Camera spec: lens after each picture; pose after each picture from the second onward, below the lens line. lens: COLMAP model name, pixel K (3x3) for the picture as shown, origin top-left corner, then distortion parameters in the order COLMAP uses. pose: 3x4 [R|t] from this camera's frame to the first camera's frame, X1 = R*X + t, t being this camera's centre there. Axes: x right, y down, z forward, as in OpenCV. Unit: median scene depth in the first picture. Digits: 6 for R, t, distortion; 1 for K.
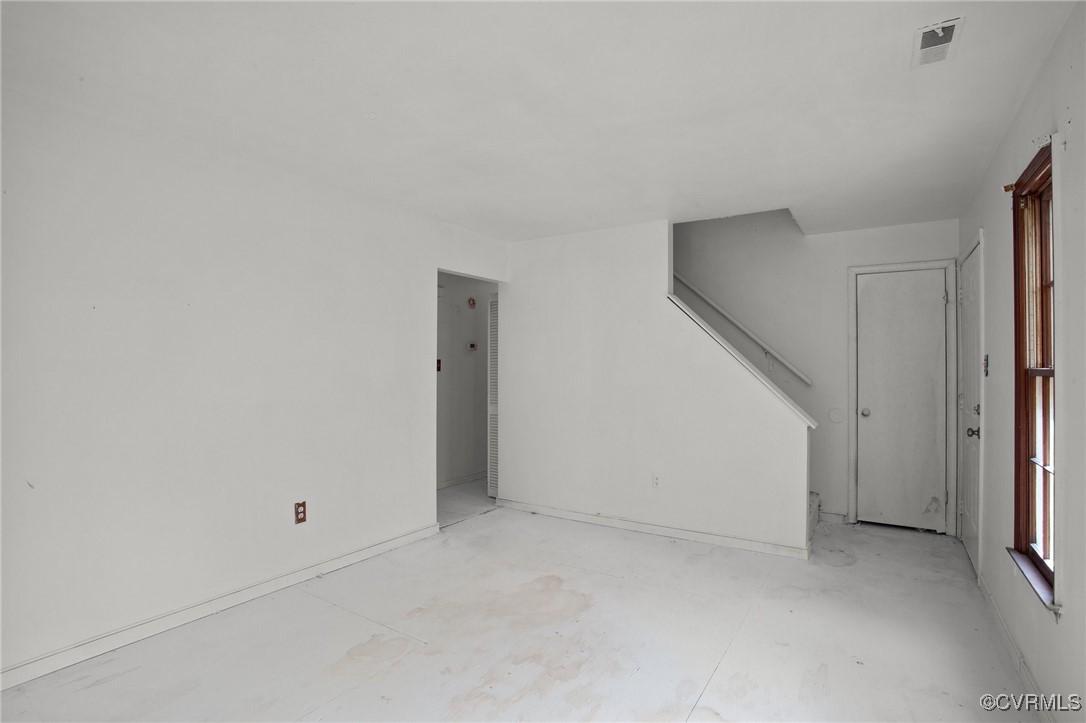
lens RADIAL K [[538.4, 0, 556.5], [0, 538.4, 362.1], [0, 0, 1]] dist [-0.040007, 0.001500]
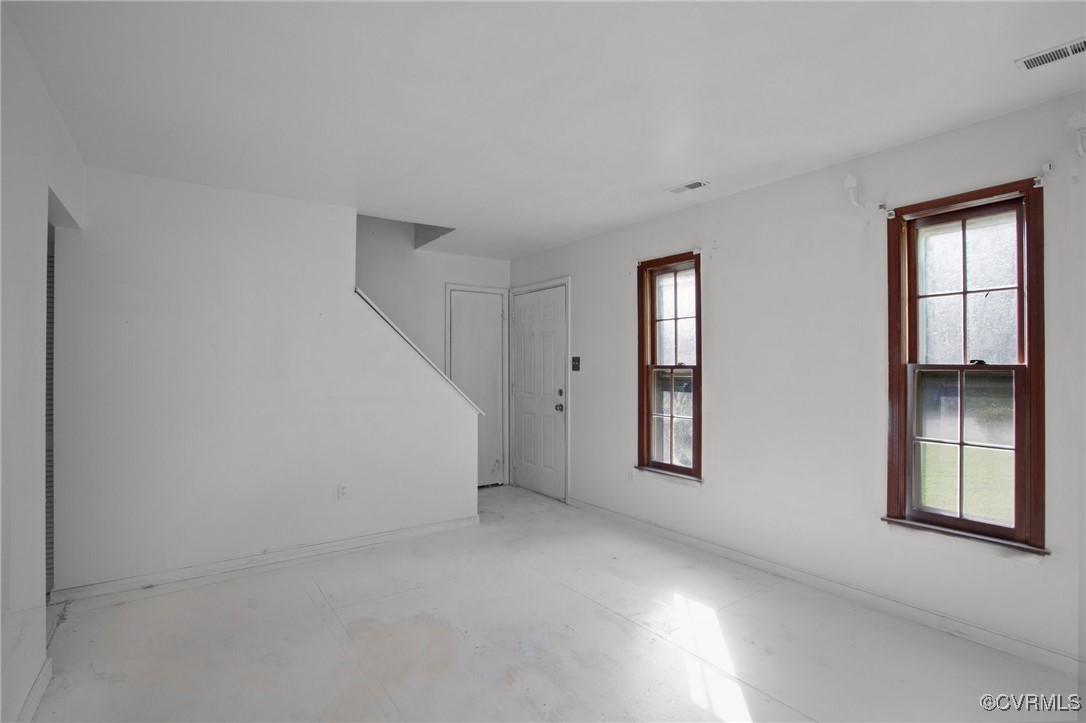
lens RADIAL K [[538.4, 0, 556.5], [0, 538.4, 362.1], [0, 0, 1]] dist [-0.040007, 0.001500]
pose [[0.363129, 0.002376, 0.931736, -0.621560], [-0.003907, 0.999992, -0.001028, 0.002474], [-0.931731, -0.003267, 0.363135, 0.397751]]
